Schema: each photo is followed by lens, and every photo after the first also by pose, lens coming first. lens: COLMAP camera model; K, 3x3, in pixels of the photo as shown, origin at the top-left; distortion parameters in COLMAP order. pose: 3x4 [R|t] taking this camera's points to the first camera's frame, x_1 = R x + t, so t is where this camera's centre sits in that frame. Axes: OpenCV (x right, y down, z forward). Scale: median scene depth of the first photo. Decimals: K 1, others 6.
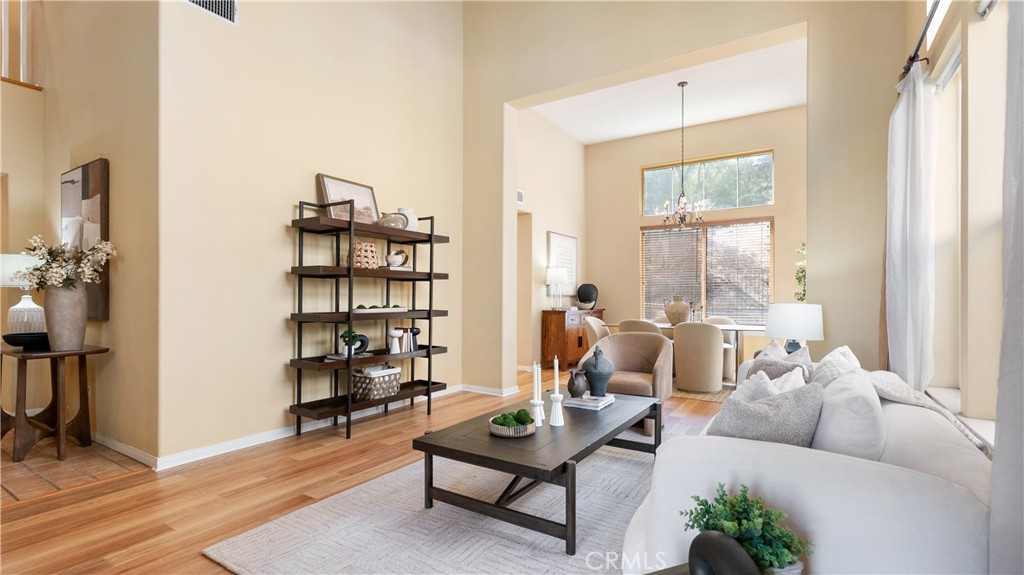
lens RADIAL K [[471.8, 0, 506.9], [0, 471.8, 292.8], [0, 0, 1]] dist [-0.005845, 0.003669]
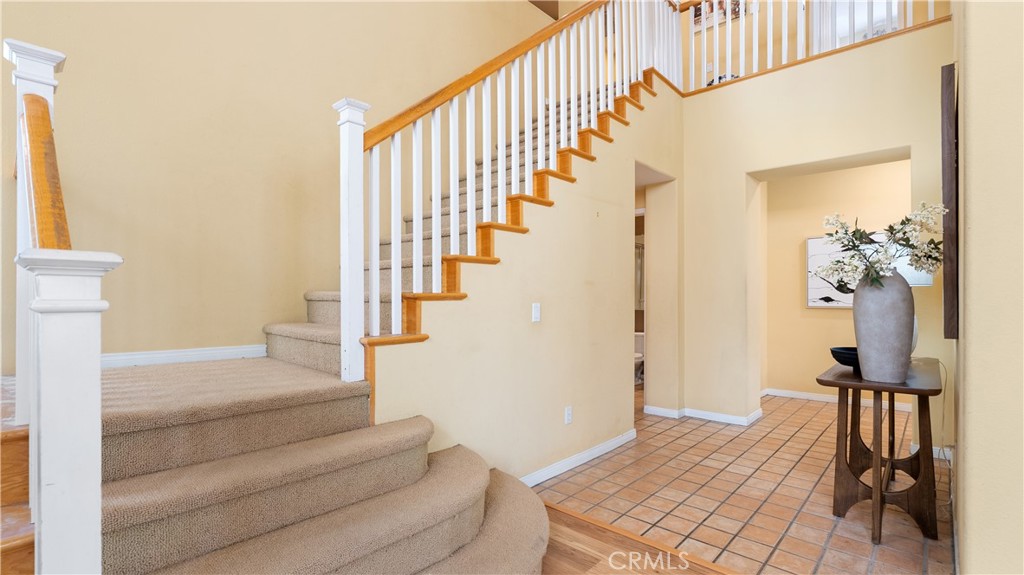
lens RADIAL K [[471.8, 0, 505.8], [0, 471.8, 296.0], [0, 0, 1]] dist [-0.005845, 0.003669]
pose [[-0.164349, -0.006215, -0.986383, -0.180320], [0.011636, 0.999898, -0.008239, 0.002185], [0.986334, -0.012831, -0.164260, 0.548924]]
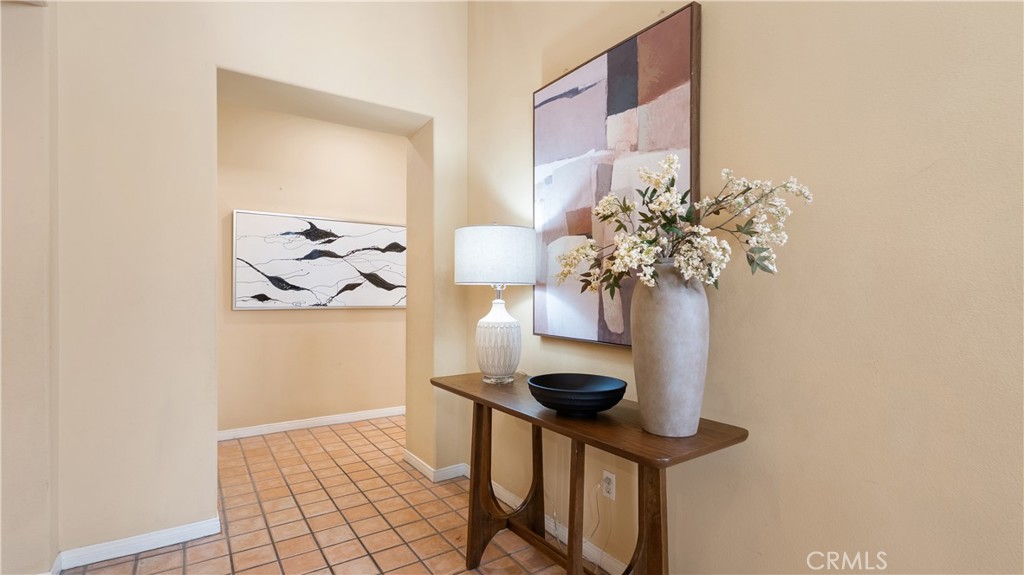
lens RADIAL K [[471.8, 0, 510.7], [0, 471.8, 293.2], [0, 0, 1]] dist [-0.005845, 0.003669]
pose [[0.922038, 0.003546, -0.387082, -0.847046], [-0.000133, 0.999961, 0.008844, -0.008255], [0.387098, -0.008103, 0.922003, 0.508737]]
